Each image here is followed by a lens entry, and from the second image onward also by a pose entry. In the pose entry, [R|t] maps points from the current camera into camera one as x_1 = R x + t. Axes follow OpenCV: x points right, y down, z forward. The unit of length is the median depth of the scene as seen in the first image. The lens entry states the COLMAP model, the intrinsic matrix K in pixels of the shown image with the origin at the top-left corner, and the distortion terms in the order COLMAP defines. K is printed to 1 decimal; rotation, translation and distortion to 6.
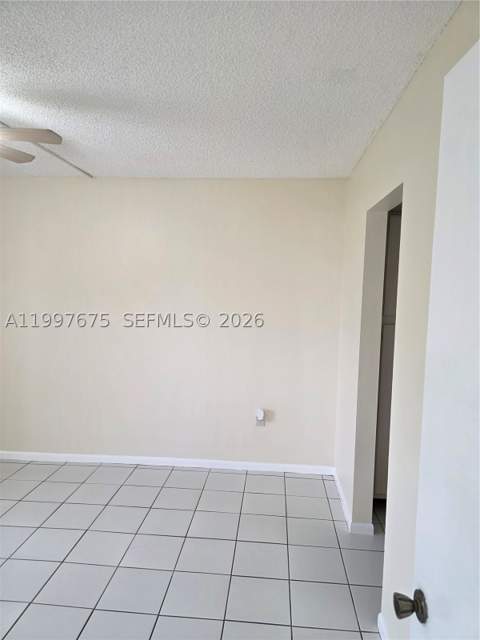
lens RADIAL K [[434.9, 0, 241.4], [0, 434.9, 326.0], [0, 0, 1]] dist [0.075700, -0.094090]
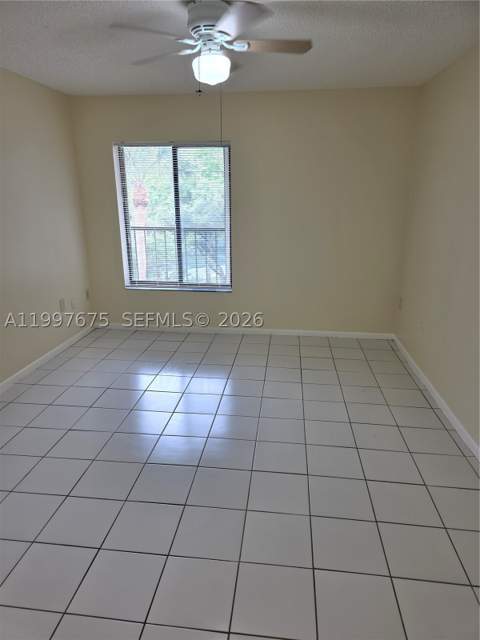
lens RADIAL K [[434.9, 0, 241.4], [0, 434.9, 326.0], [0, 0, 1]] dist [0.075700, -0.094090]
pose [[0.998865, -0.012585, -0.045946, 0.020376], [0.022302, 0.975791, 0.217566, -0.023002], [0.042096, -0.218344, 0.974964, 0.274532]]
